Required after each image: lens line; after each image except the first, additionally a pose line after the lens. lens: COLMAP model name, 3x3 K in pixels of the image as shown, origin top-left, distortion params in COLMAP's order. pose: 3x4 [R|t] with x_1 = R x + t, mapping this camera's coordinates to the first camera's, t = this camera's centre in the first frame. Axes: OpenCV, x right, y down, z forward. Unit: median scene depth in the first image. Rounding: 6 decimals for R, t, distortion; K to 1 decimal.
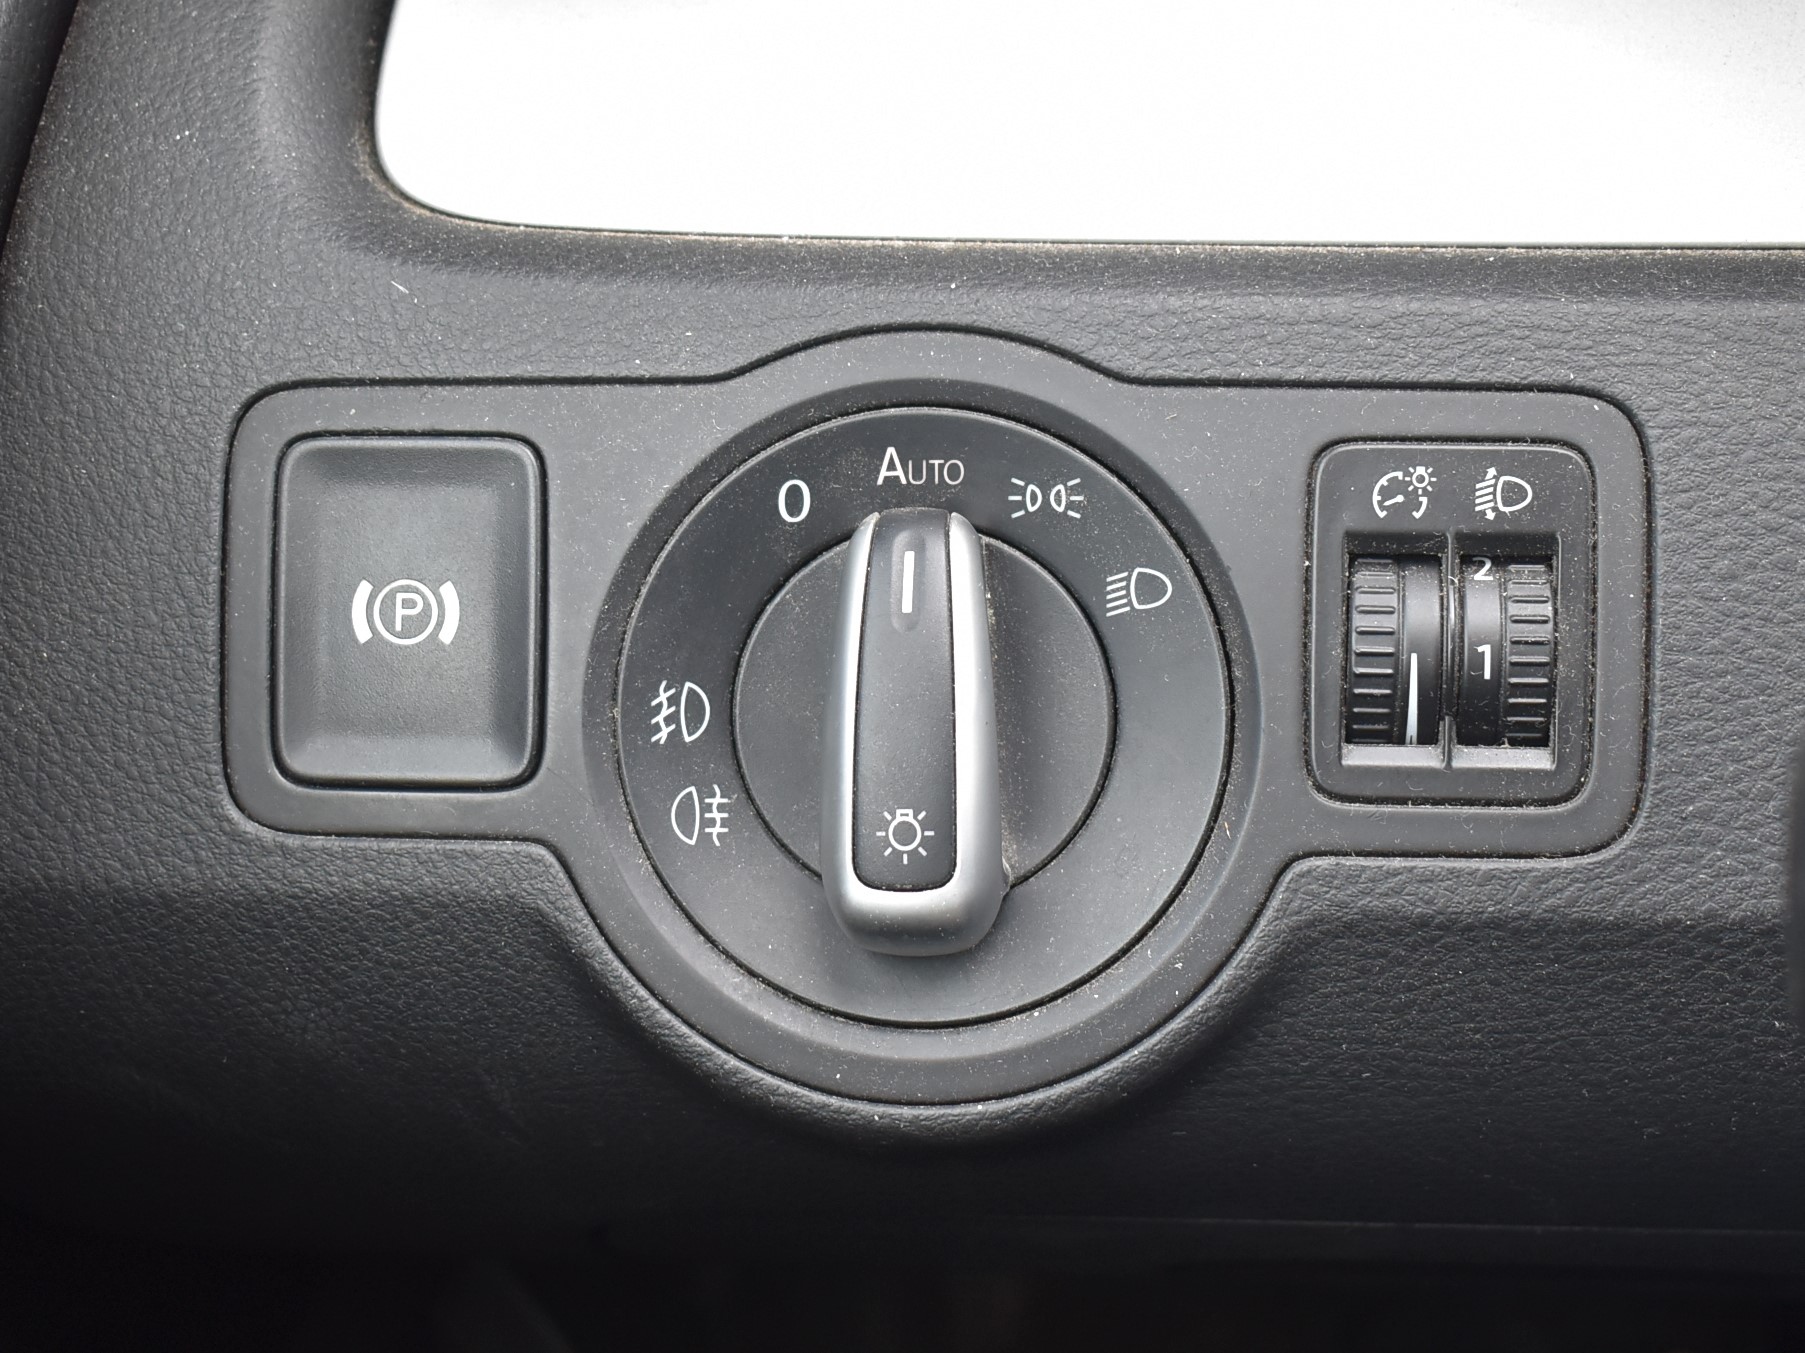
lens RADIAL K [[2089.4, 0, 900.6], [0, 2089.4, 681.8], [0, 0, 1]] dist [-0.083436, 0.000000]
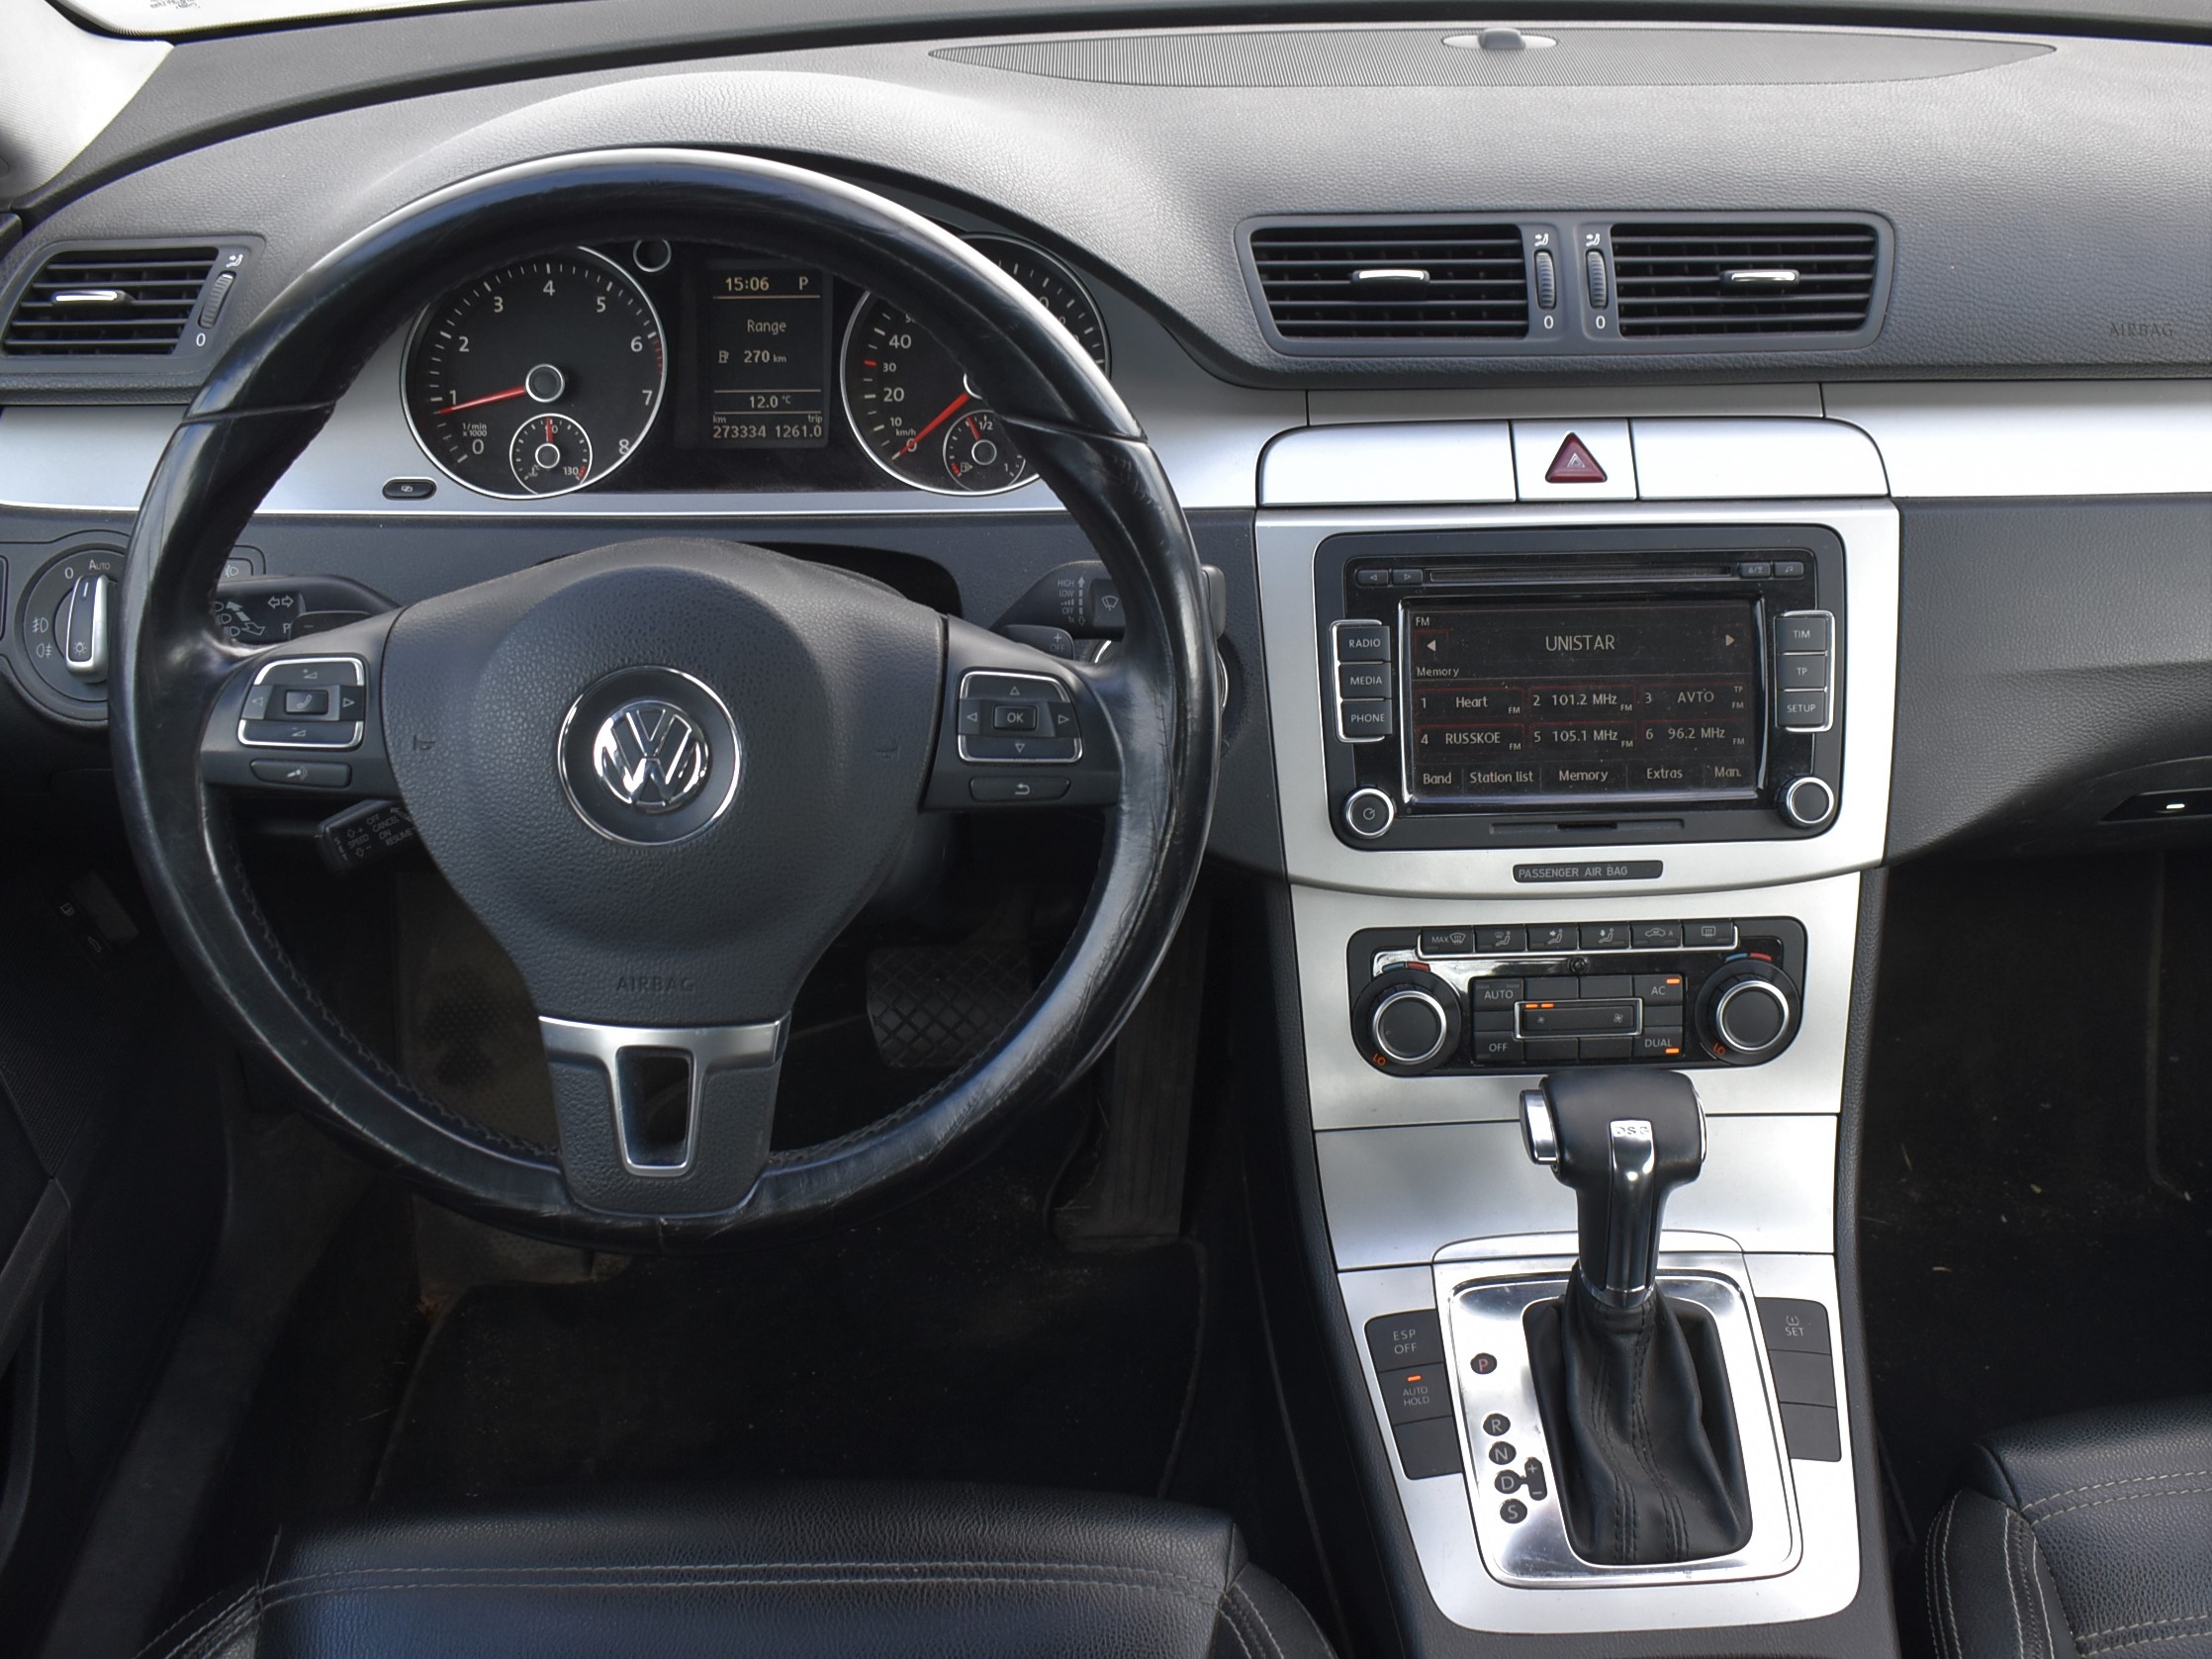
lens RADIAL K [[2191.1, 0, 1181.0], [0, 2191.1, 823.2], [0, 0, 1]] dist [-0.096909, 0.000000]
pose [[0.995782, 0.008867, 0.091325, 1.747833], [-0.002862, 0.997837, -0.065677, 0.672115], [-0.091710, 0.065138, 0.993653, -3.323686]]
